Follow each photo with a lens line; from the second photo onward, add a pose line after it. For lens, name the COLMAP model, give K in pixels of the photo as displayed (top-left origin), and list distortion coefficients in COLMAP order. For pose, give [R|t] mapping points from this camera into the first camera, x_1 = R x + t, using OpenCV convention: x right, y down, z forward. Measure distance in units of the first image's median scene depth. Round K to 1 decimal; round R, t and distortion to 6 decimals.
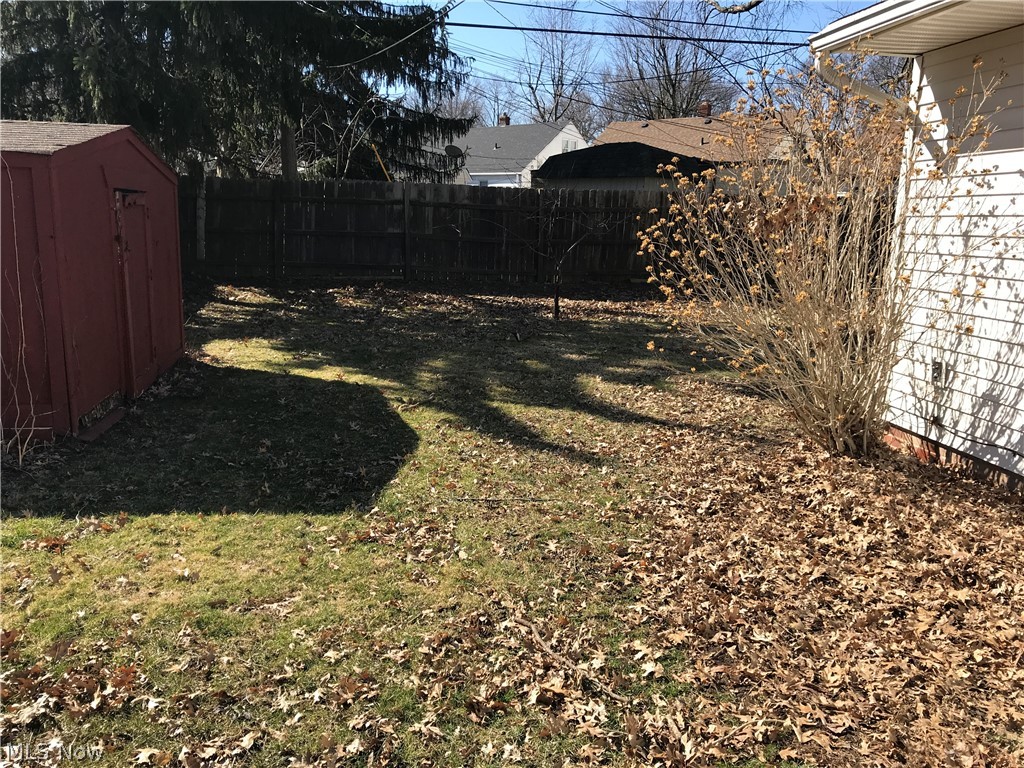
lens RADIAL K [[830.9, 0, 512.0], [0, 830.9, 384.0], [0, 0, 1]] dist [0.048344, -0.056815]
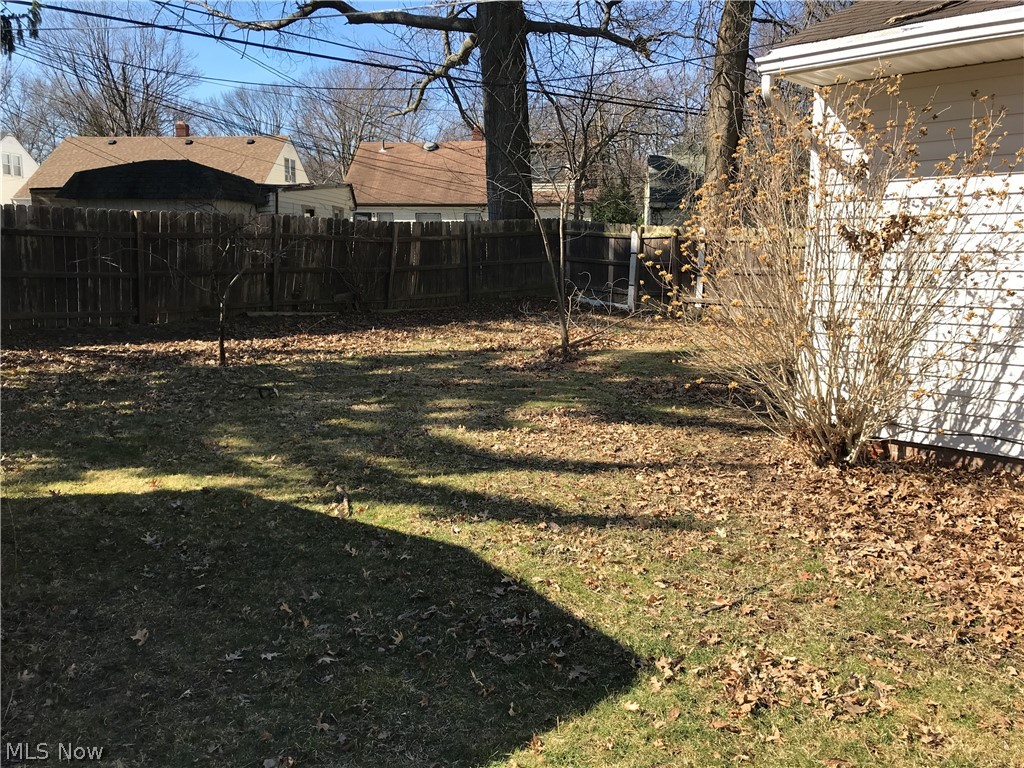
lens RADIAL K [[830.9, 0, 512.0], [0, 830.9, 384.0], [0, 0, 1]] dist [0.048344, -0.056815]
pose [[0.803545, -0.117520, 0.583528, -0.548713], [0.134377, 0.990824, 0.014504, -0.089869], [-0.579878, 0.066758, 0.811963, 0.416859]]
